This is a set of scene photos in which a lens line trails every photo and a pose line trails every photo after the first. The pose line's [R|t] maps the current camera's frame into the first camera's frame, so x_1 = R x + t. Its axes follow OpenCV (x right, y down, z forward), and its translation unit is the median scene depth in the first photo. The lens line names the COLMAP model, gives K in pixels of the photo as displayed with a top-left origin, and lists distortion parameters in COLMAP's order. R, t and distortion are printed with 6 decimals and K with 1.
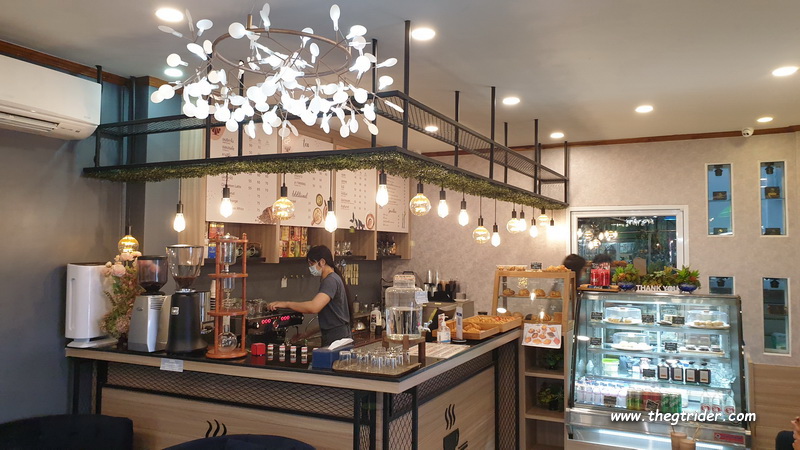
lens RADIAL K [[619.7, 0, 400.0], [0, 619.7, 225.0], [0, 0, 1]] dist [0.128737, -0.000179]
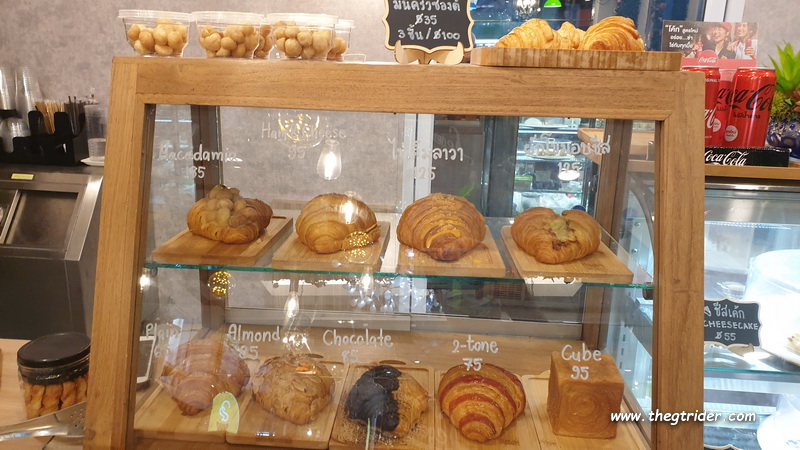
lens RADIAL K [[603.6, 0, 380.8], [0, 603.6, 227.9], [0, 0, 1]] dist [-0.005037, -0.001509]
pose [[0.930915, -0.081487, 0.356030, 0.158002], [-0.033861, 0.951341, 0.306275, 0.067786], [-0.363663, -0.297171, 0.882858, 0.867410]]
